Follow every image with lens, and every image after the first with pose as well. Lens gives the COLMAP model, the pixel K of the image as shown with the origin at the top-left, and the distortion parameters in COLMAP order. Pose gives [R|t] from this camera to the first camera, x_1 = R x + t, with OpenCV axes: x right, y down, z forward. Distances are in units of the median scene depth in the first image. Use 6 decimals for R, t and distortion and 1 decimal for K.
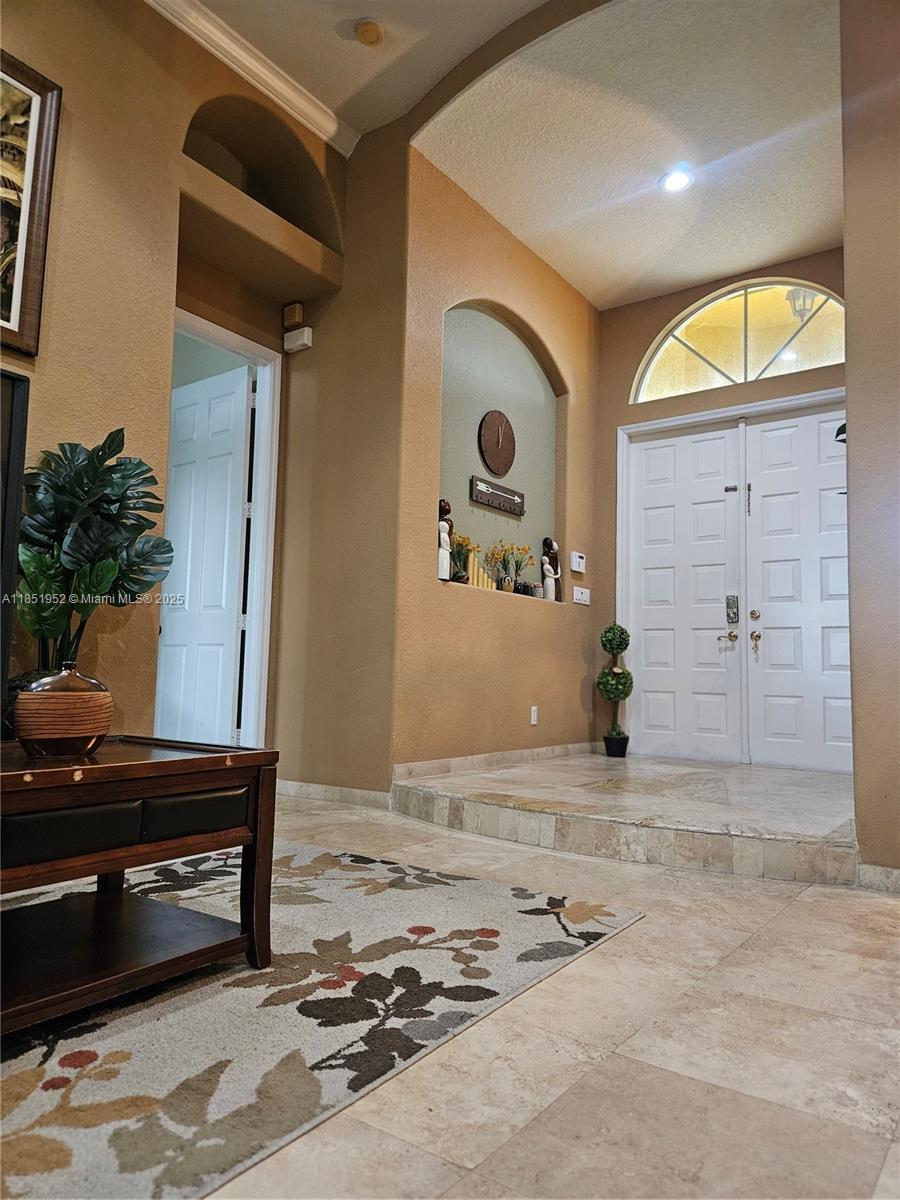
lens RADIAL K [[801.3, 0, 452.2], [0, 801.3, 600.6], [0, 0, 1]] dist [0.039848, -0.018598]
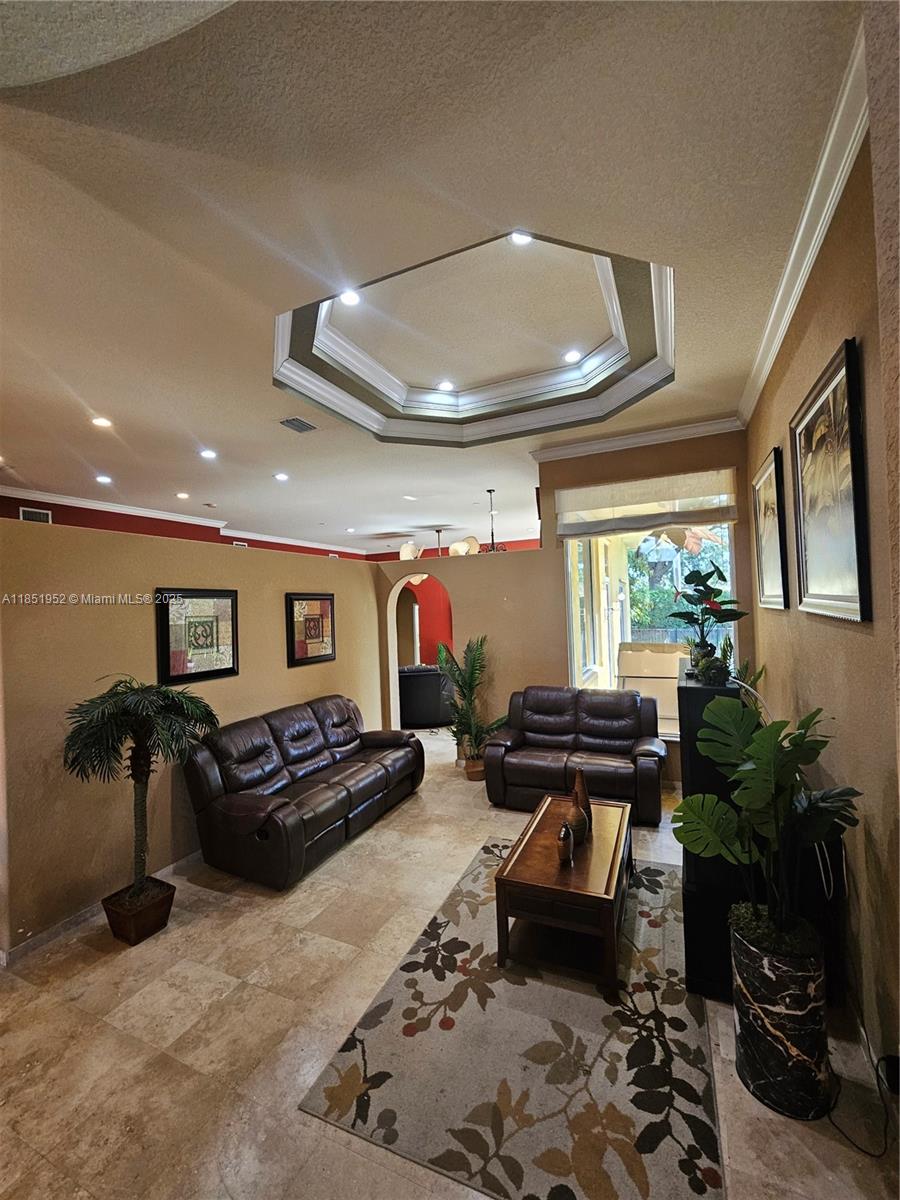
lens RADIAL K [[495.0, 0, 441.4], [0, 495.0, 601.3], [0, 0, 1]] dist [-0.002787, 0.000712]
pose [[-0.984343, 0.007066, -0.176119, 0.107212], [0.026986, 0.993457, -0.110969, -0.265546], [0.174183, -0.113984, -0.978094, 1.468758]]
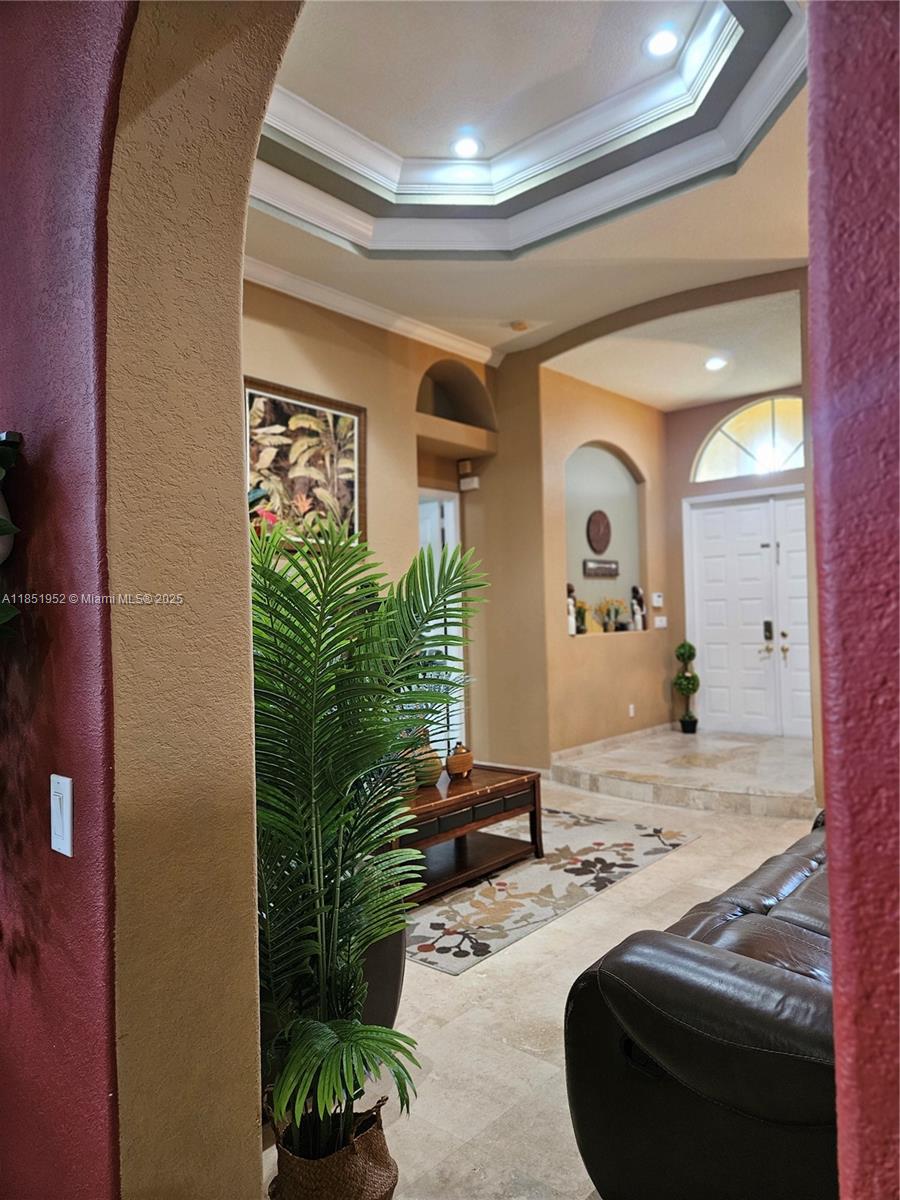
lens RADIAL K [[801.3, 0, 445.7], [0, 801.3, 607.8], [0, 0, 1]] dist [0.039848, -0.018598]
pose [[0.993803, -0.051025, -0.098749, -0.141944], [0.059161, 0.994932, 0.081298, -0.316979], [0.094100, -0.086636, 0.991786, -0.842783]]
